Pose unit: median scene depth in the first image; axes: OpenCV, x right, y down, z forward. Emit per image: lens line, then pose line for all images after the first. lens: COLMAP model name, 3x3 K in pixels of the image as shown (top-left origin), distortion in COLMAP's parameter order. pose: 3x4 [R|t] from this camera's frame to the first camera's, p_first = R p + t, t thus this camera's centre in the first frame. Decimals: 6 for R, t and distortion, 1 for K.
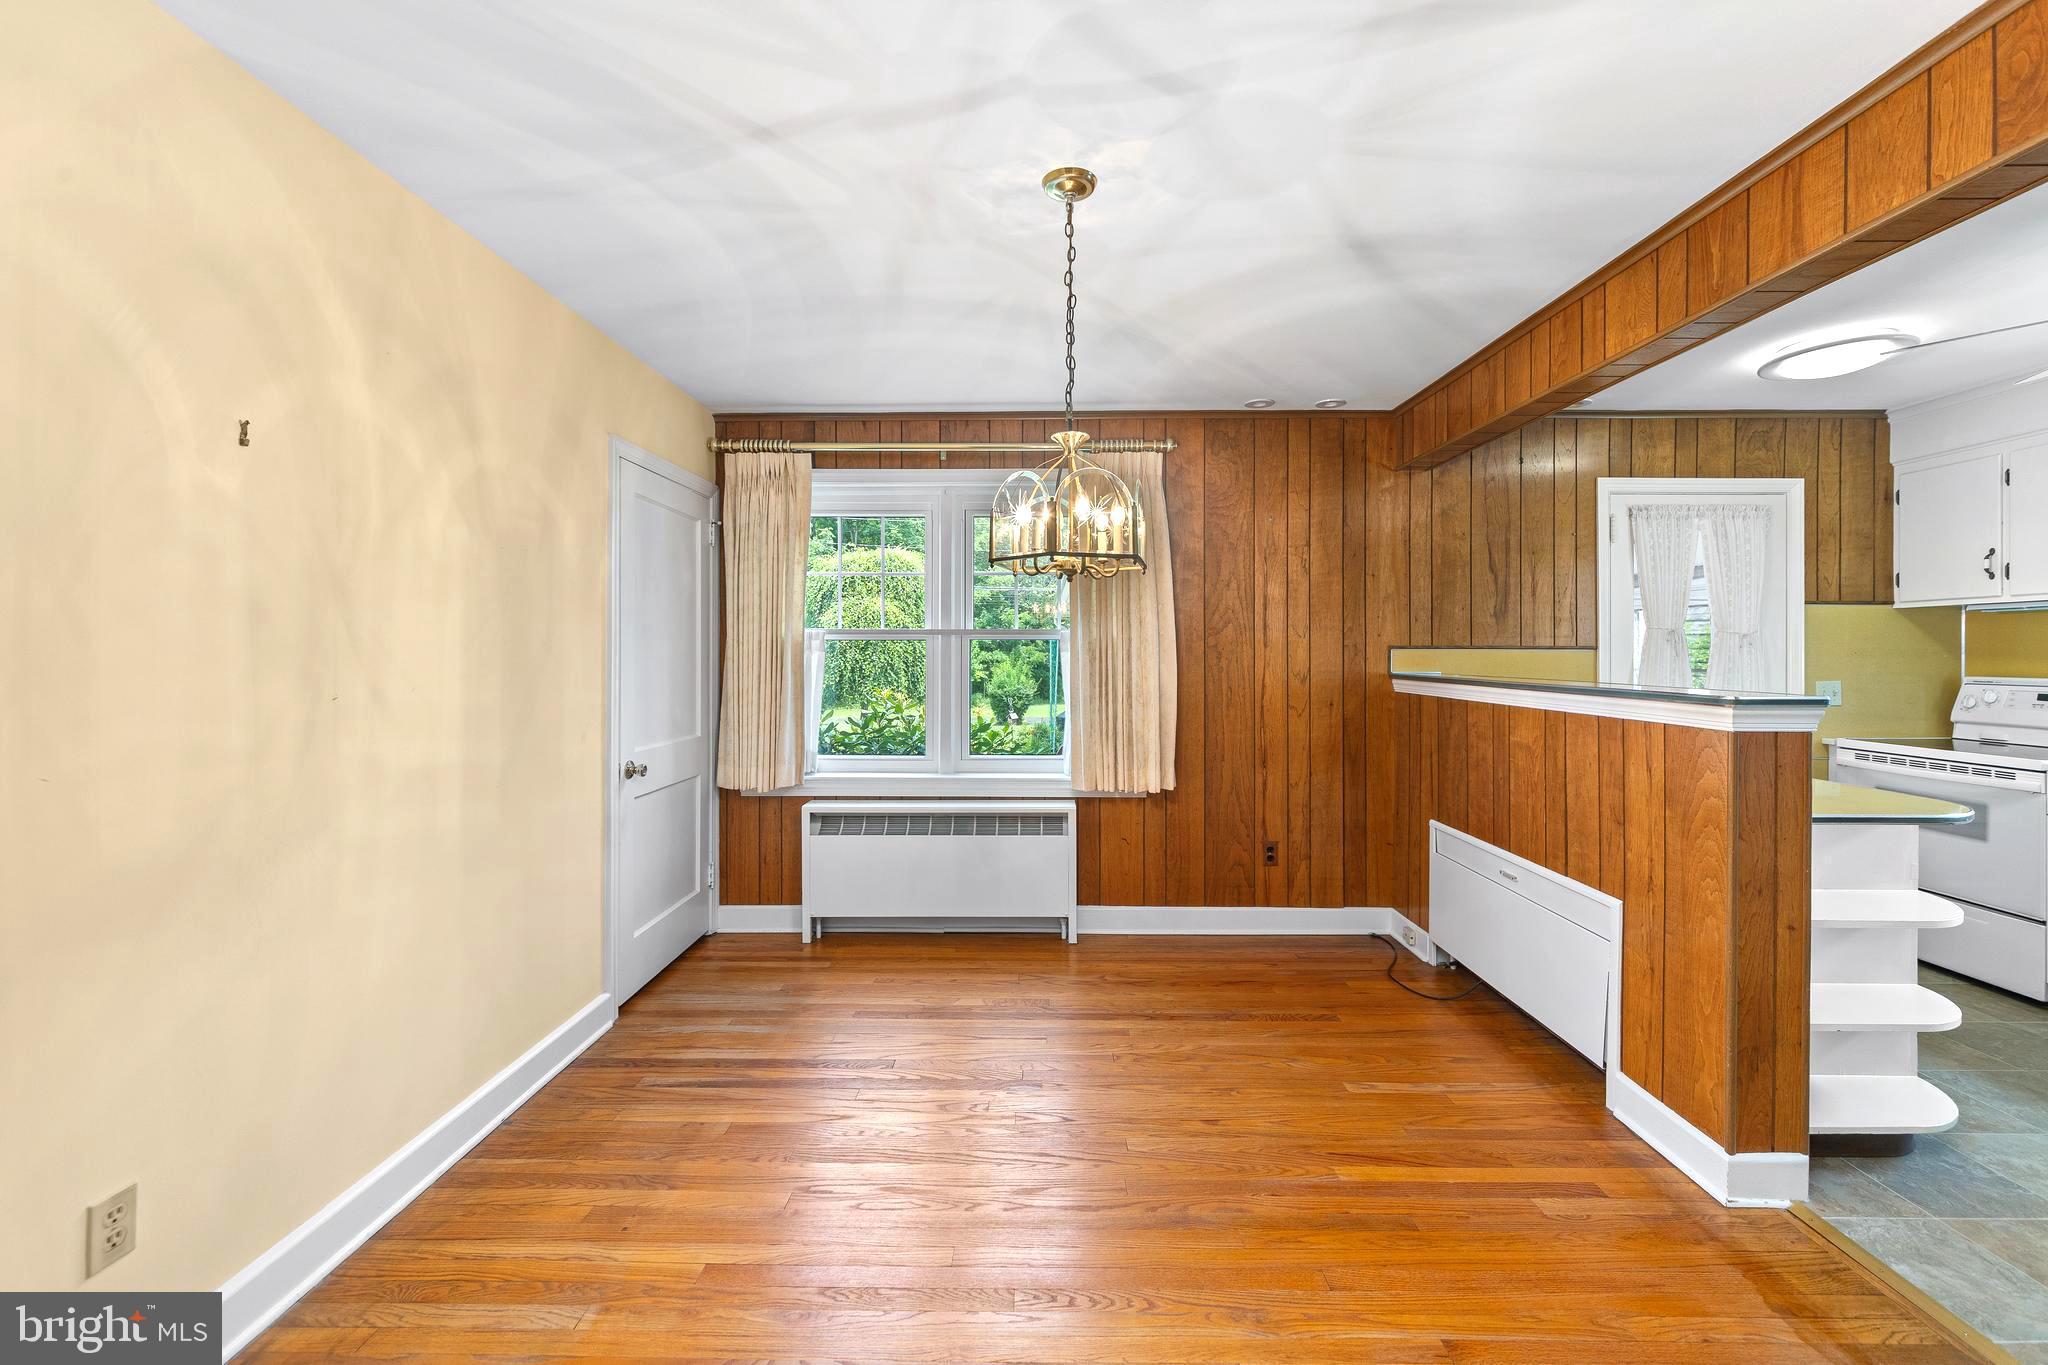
lens RADIAL K [[822.1, 0, 1042.0], [0, 822.1, 652.9], [0, 0, 1]] dist [-0.000002, -0.000271]
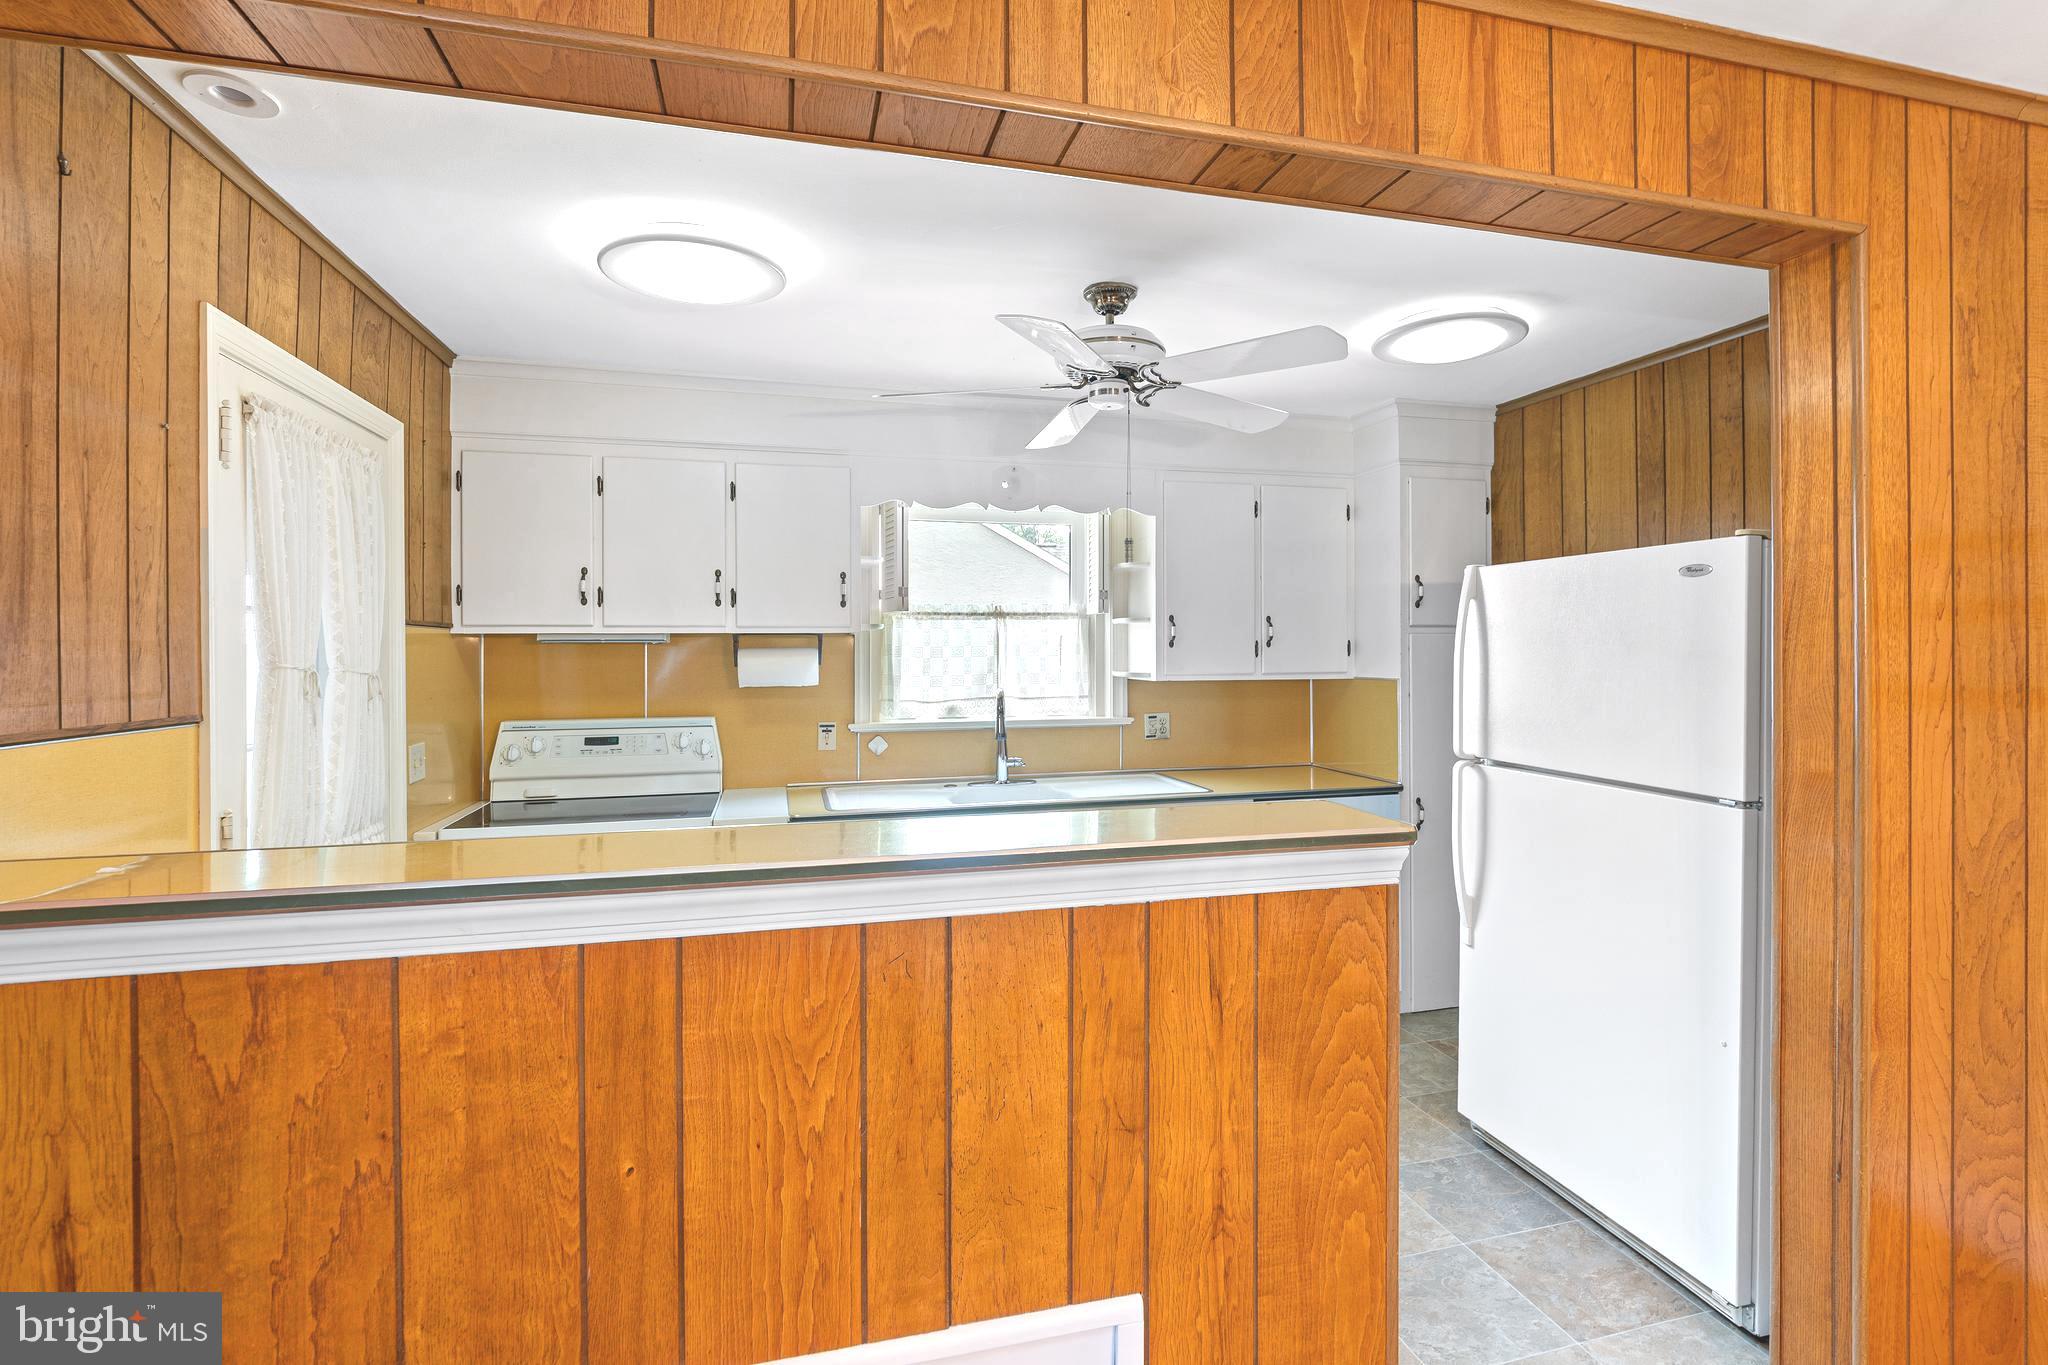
lens RADIAL K [[921.4, 0, 1016.2], [0, 921.4, 648.5], [0, 0, 1]] dist [-0.001213, -0.000258]
pose [[-0.253159, 0.000571, 0.967424, 0.133648], [0.005629, 0.999984, 0.000883, -0.039413], [-0.967408, 0.005669, -0.253159, 0.731106]]
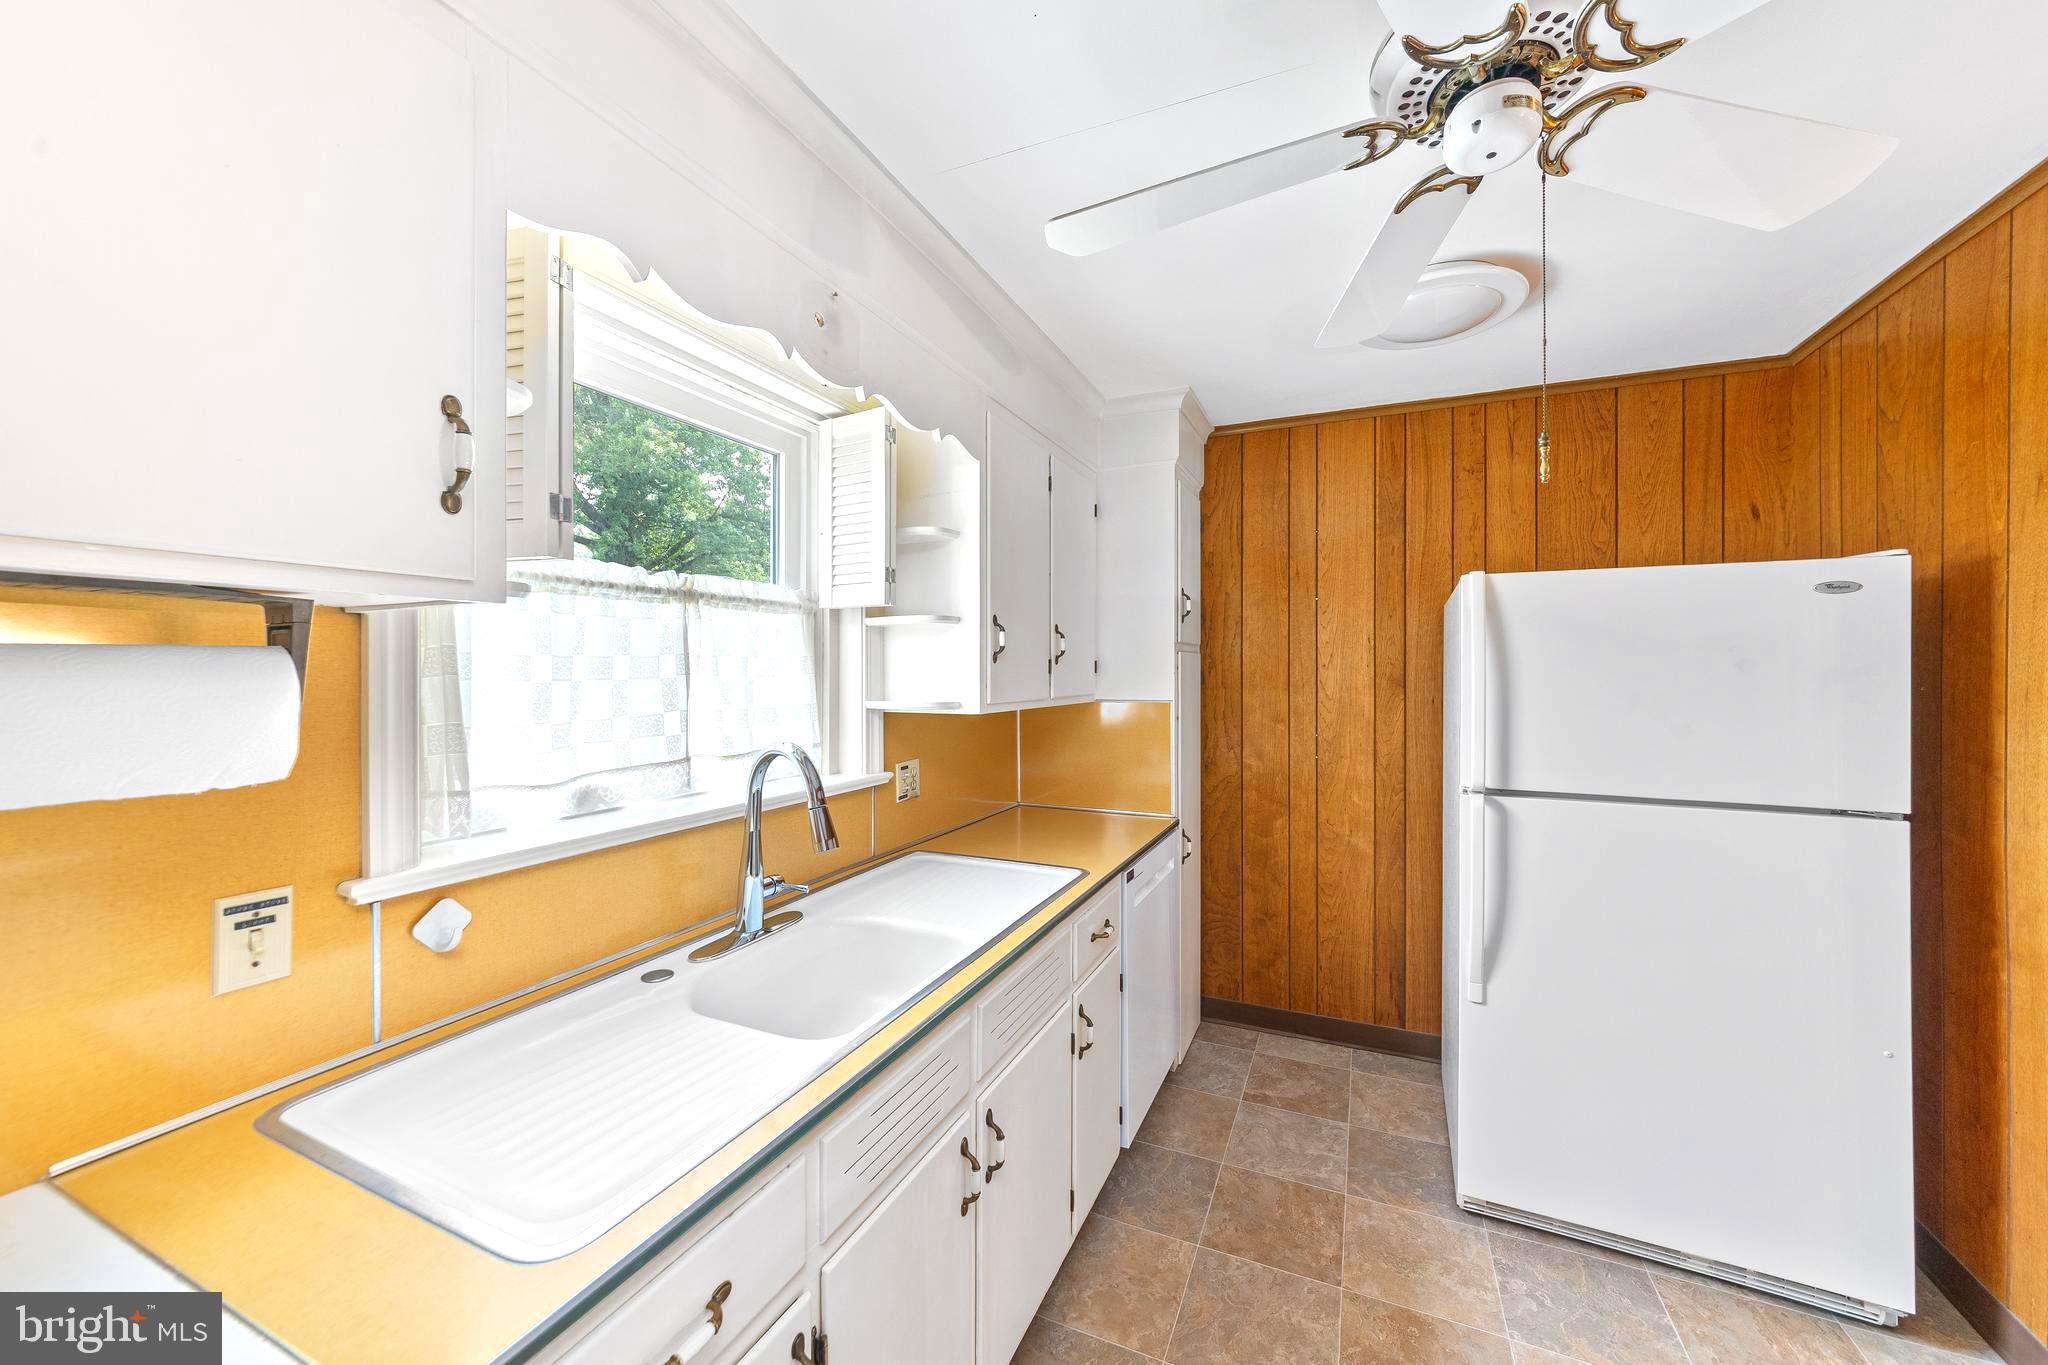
lens RADIAL K [[747.2, 0, 1029.0], [0, 747.2, 677.3], [0, 0, 1]] dist [0.000146, 0.000036]
pose [[-0.917342, -0.004092, 0.398079, 0.795903], [-0.000104, 0.999950, 0.010038, -0.034227], [-0.398100, 0.009166, -0.917296, 0.799054]]
